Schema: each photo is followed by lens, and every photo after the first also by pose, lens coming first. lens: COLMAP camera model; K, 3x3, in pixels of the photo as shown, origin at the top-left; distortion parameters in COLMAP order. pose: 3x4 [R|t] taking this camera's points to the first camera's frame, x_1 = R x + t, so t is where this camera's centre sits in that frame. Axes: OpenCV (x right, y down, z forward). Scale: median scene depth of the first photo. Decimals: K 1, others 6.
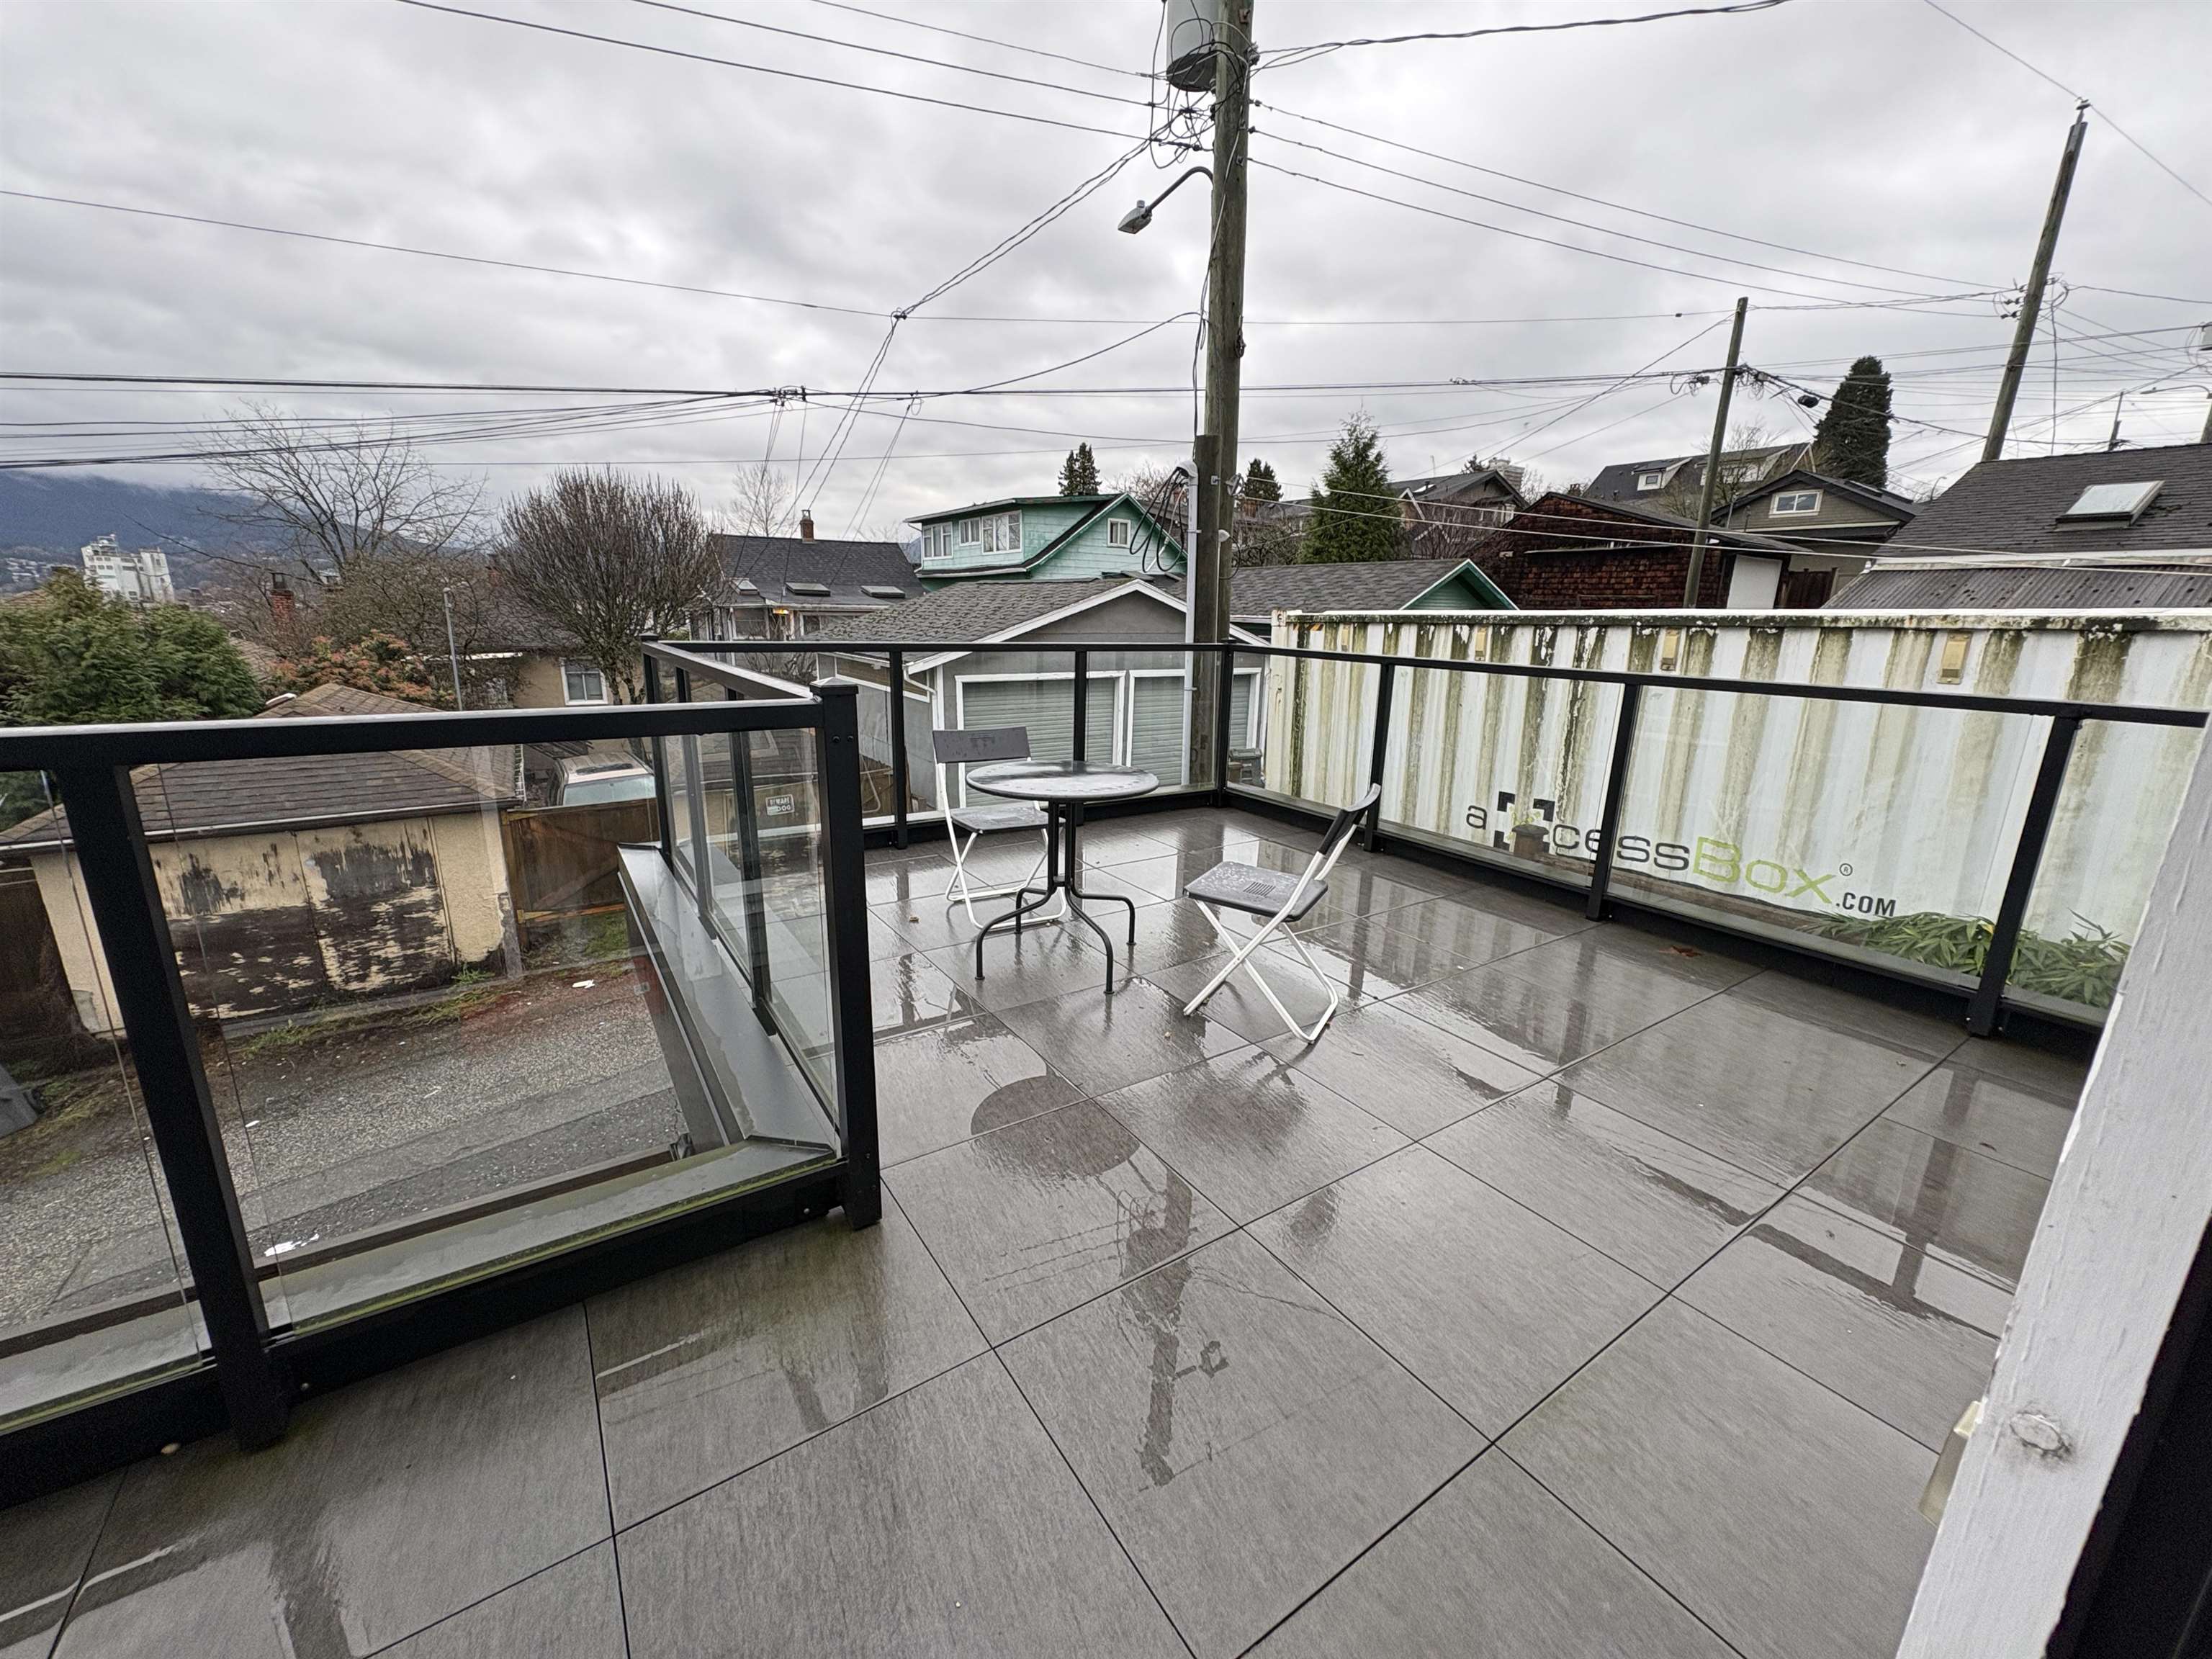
lens RADIAL K [[875.2, 0, 1105.4], [0, 875.2, 828.7], [0, 0, 1]] dist [0.000336, 0.000193]
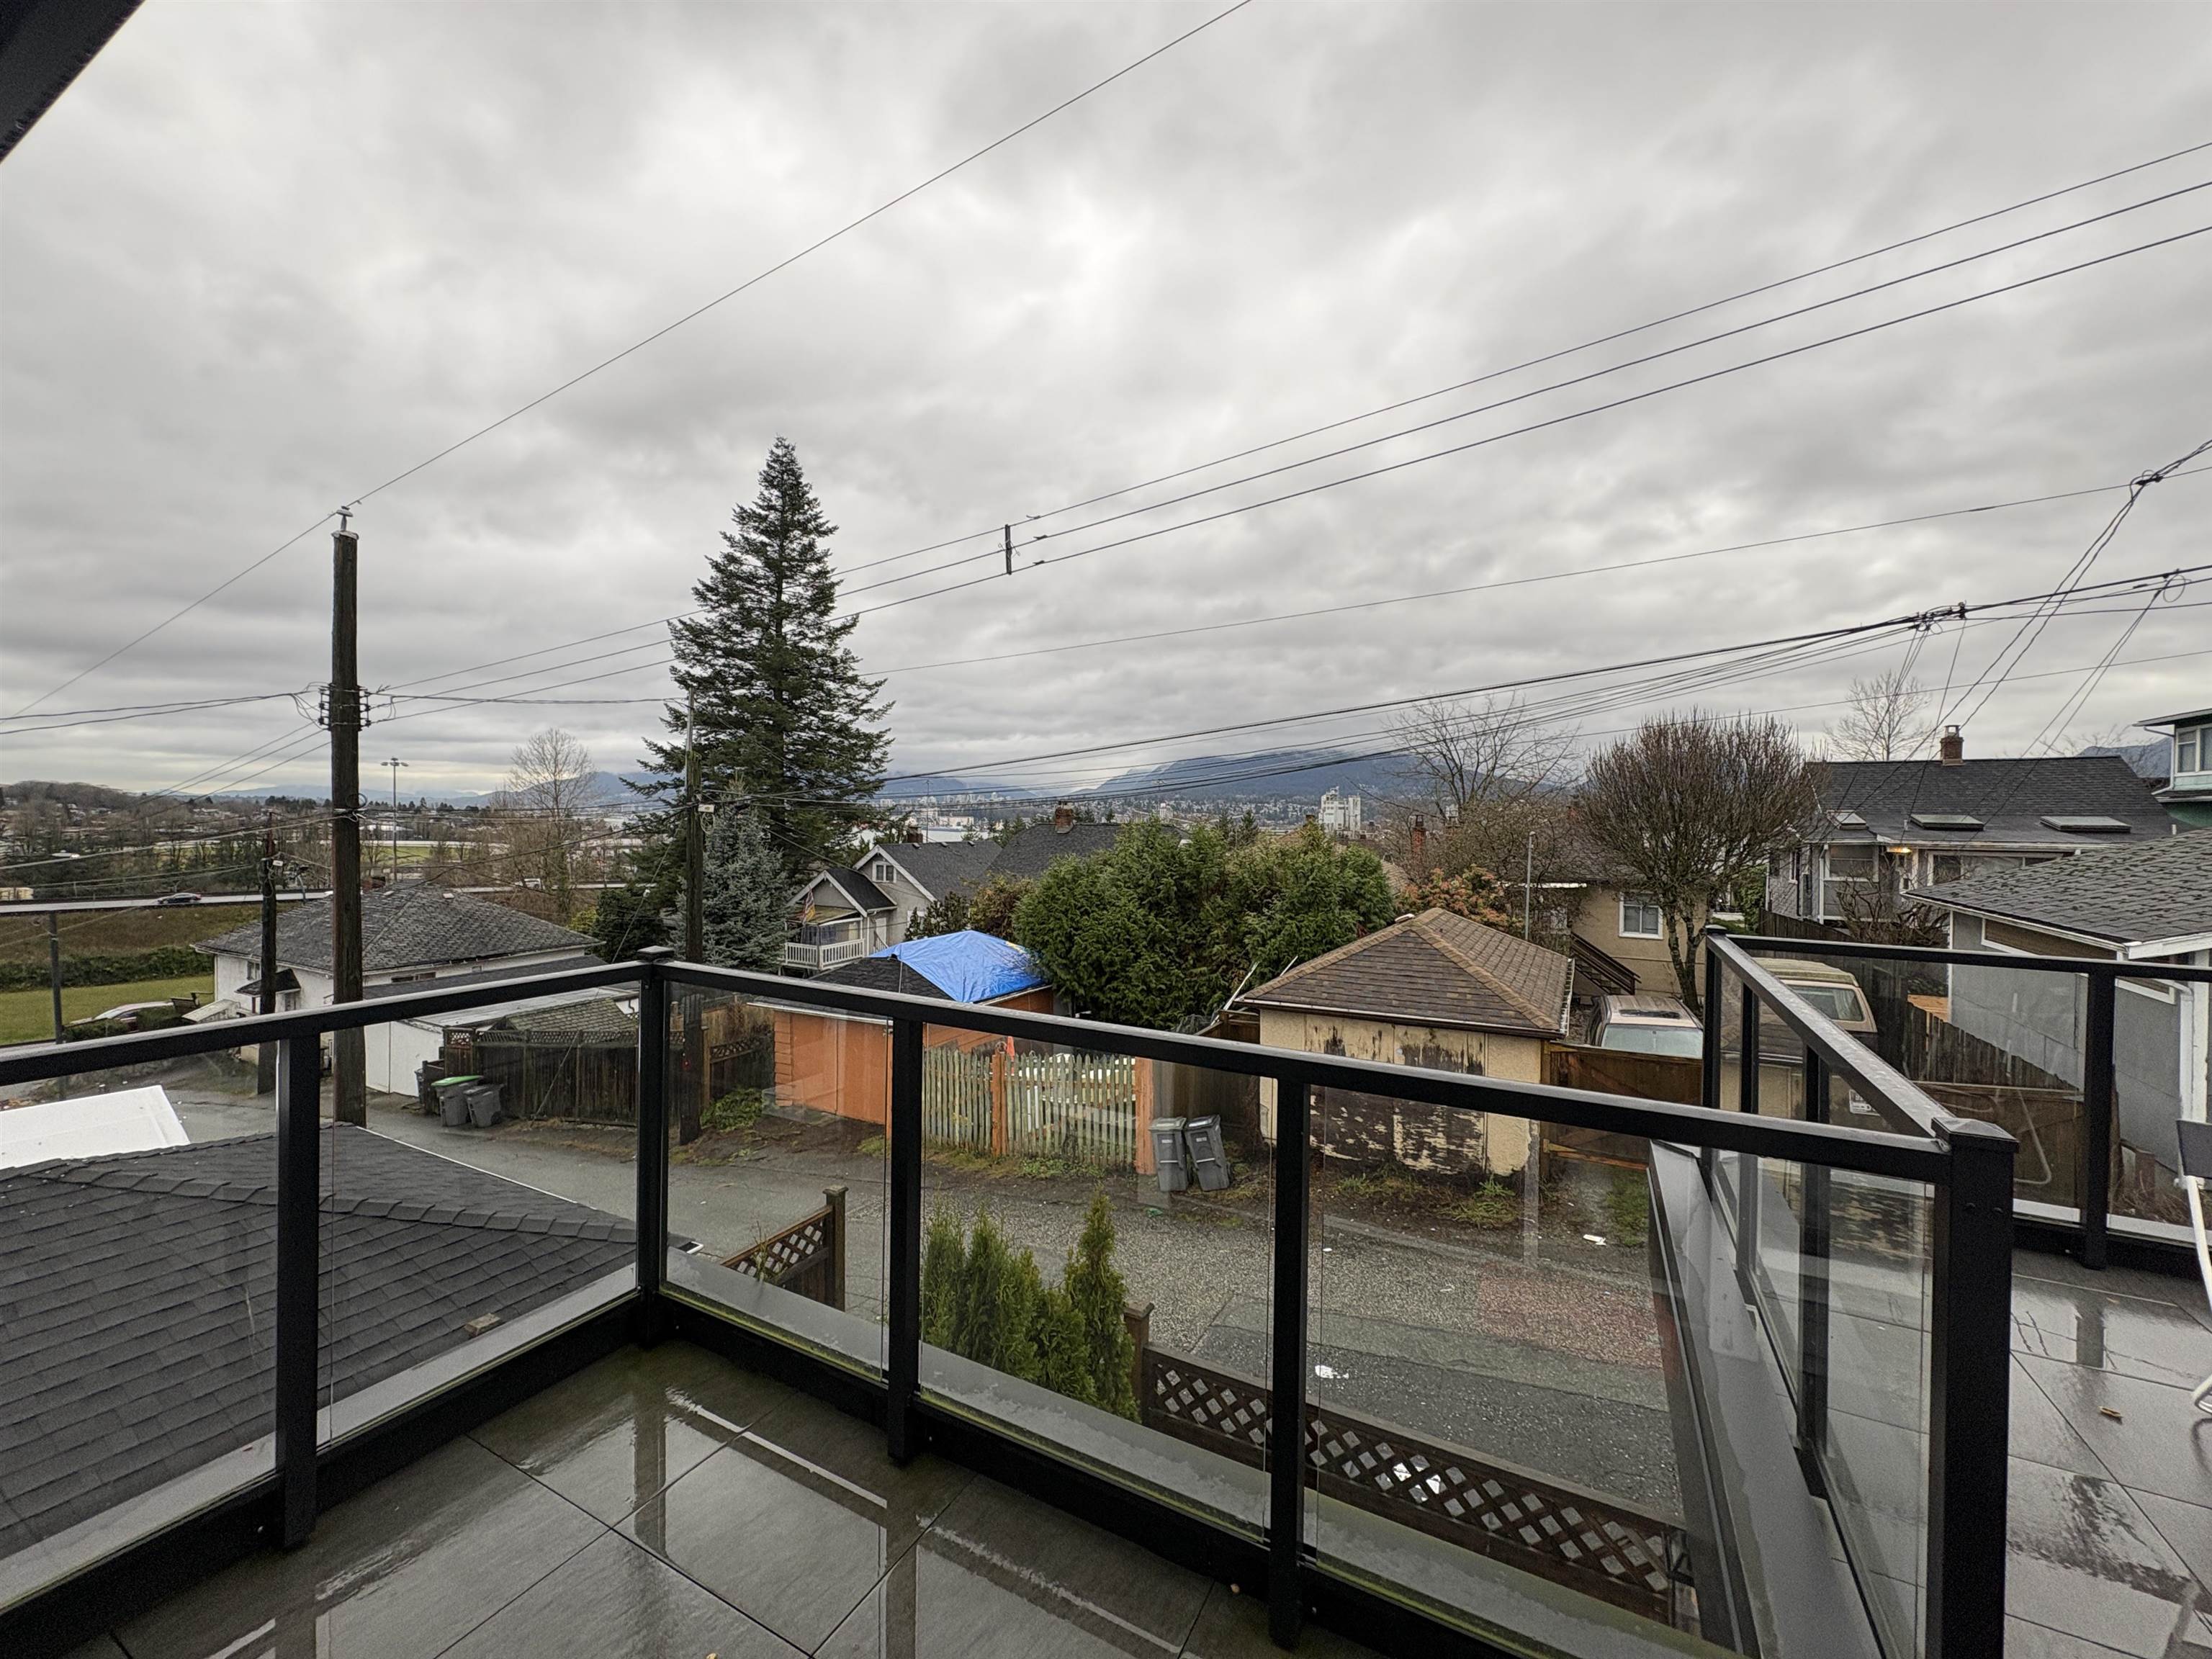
lens RADIAL K [[875.2, 0, 1106.4], [0, 875.2, 826.4], [0, 0, 1]] dist [0.000336, 0.000193]
pose [[0.470488, -0.005017, -0.882392, 0.000391], [-0.218860, 0.968074, -0.122199, -0.026467], [0.854834, 0.250614, 0.454369, -0.006138]]
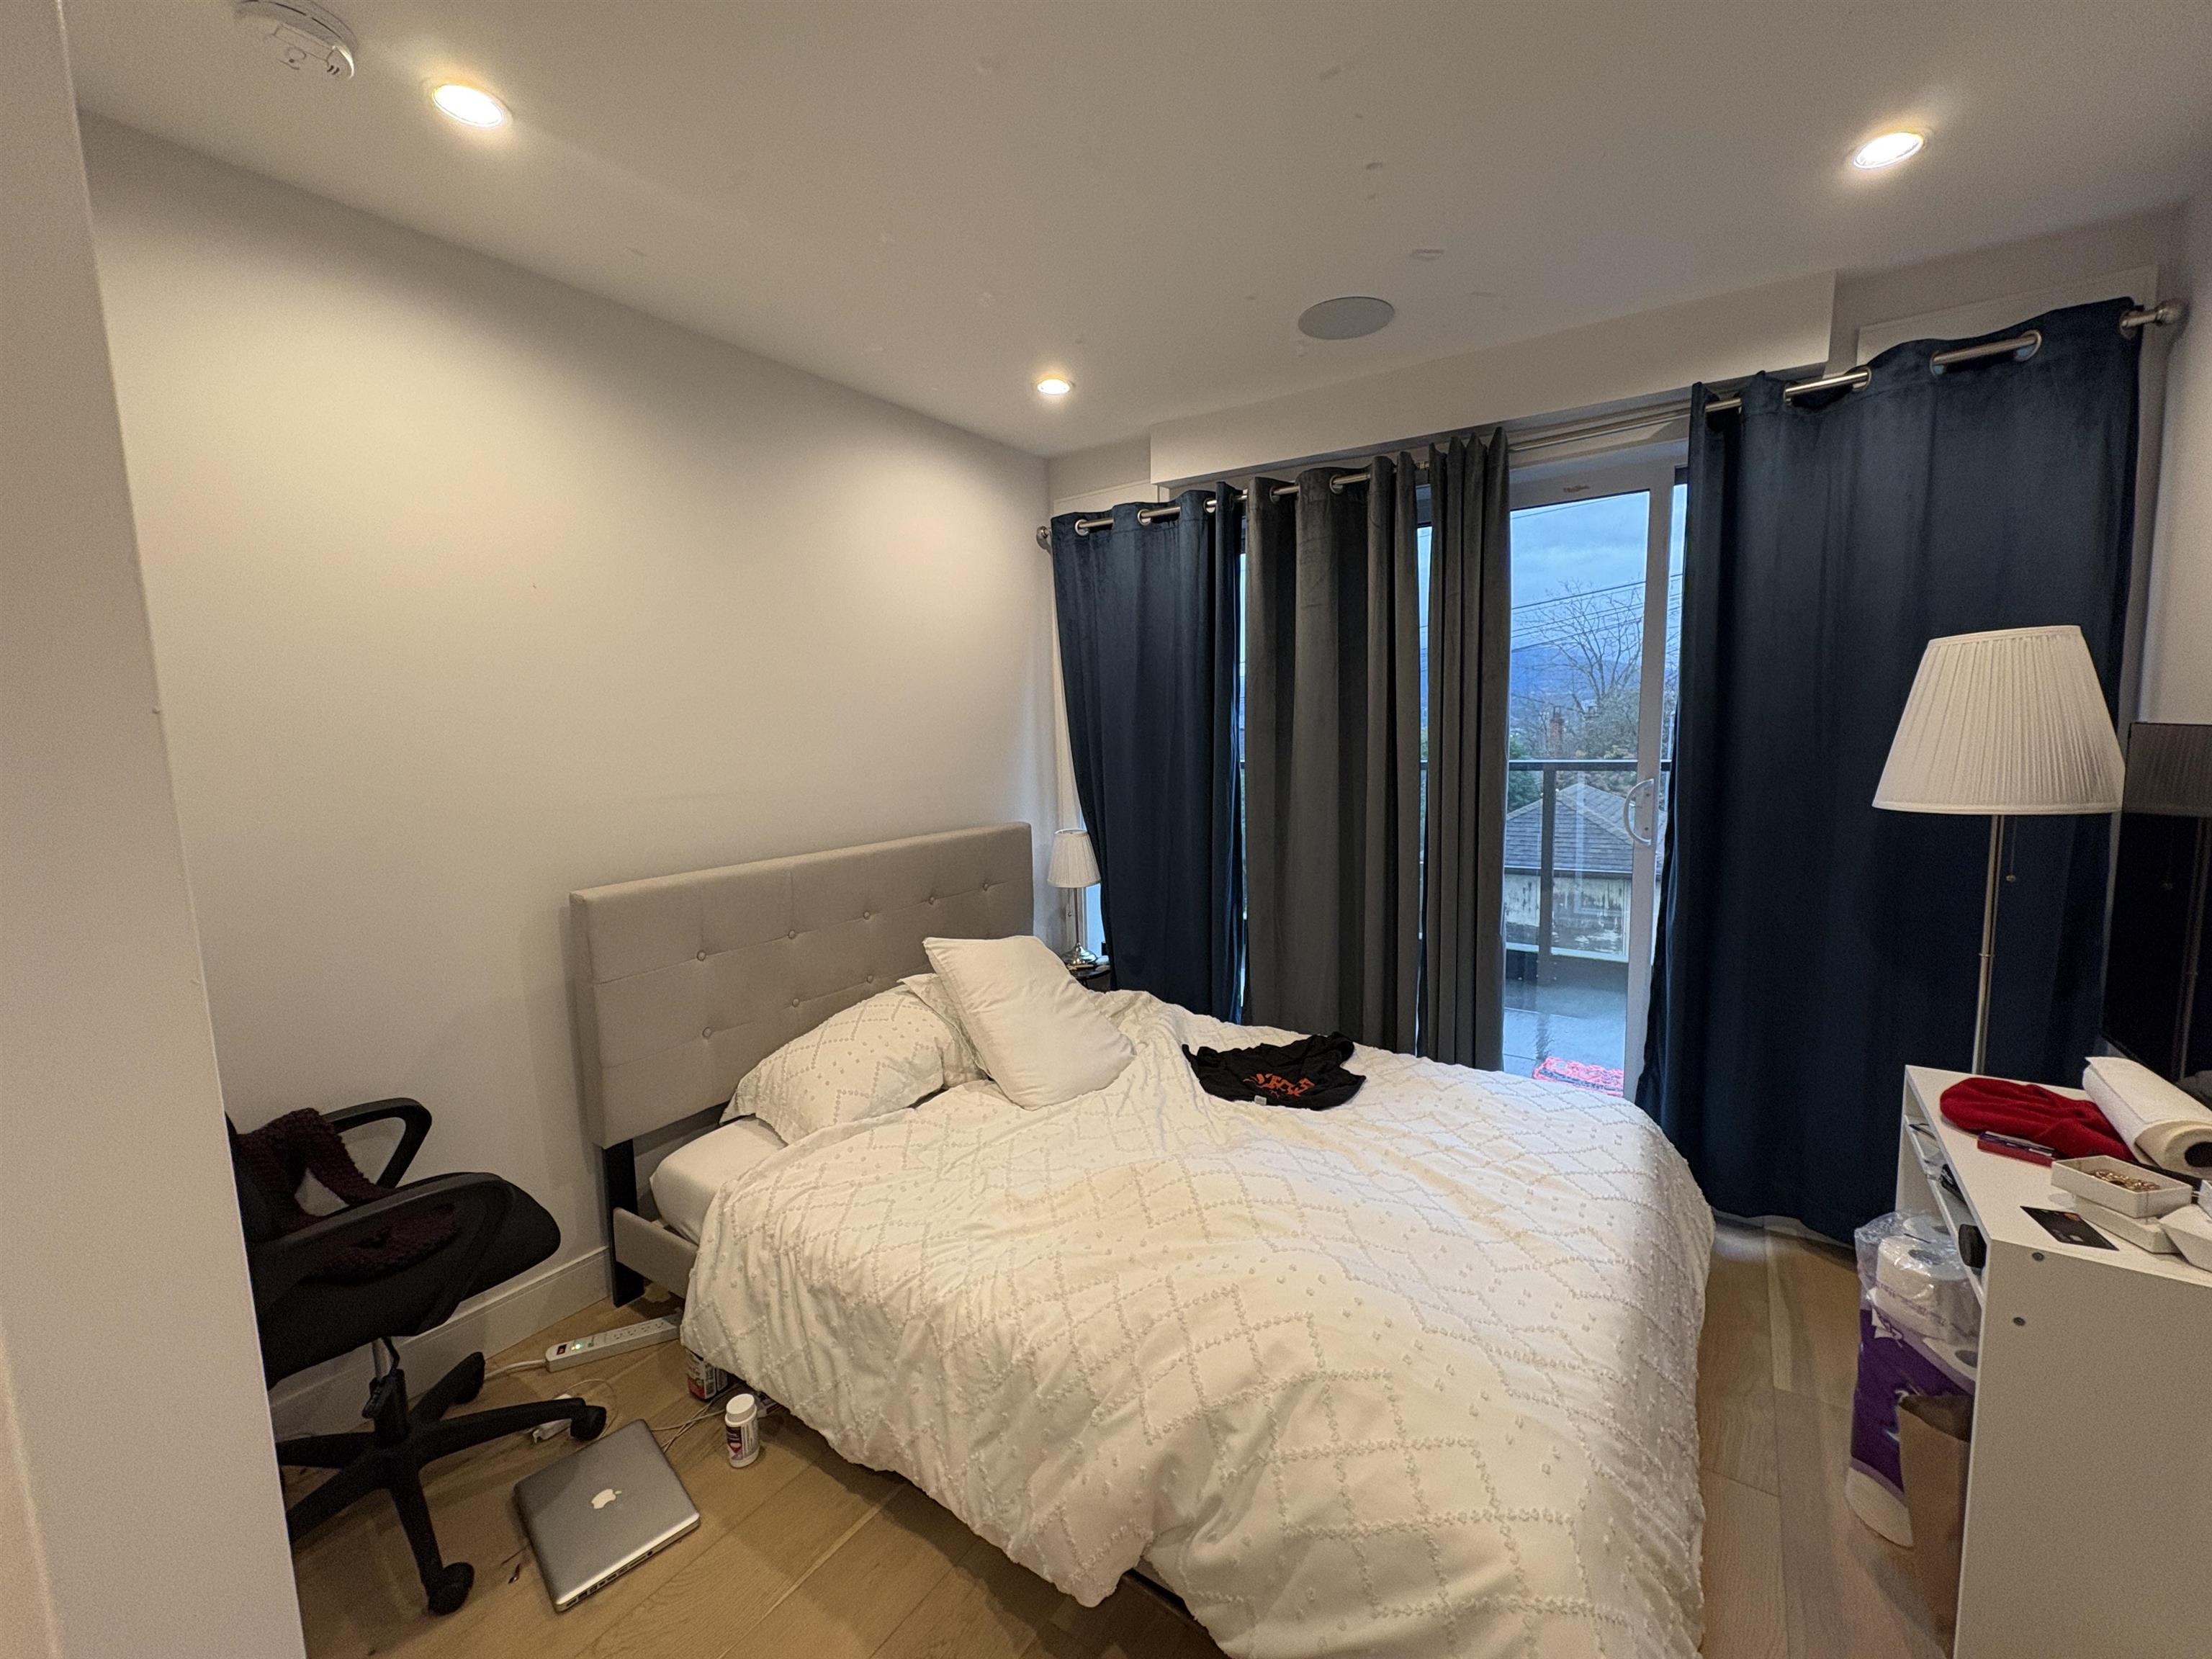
lens RADIAL K [[875.2, 0, 1109.8], [0, 875.2, 823.5], [0, 0, 1]] dist [0.000336, 0.000193]
pose [[0.359615, 0.070350, -0.930445, 0.192543], [-0.195728, 0.980657, -0.001502, 0.058931], [0.912342, 0.182654, 0.366429, -0.237331]]
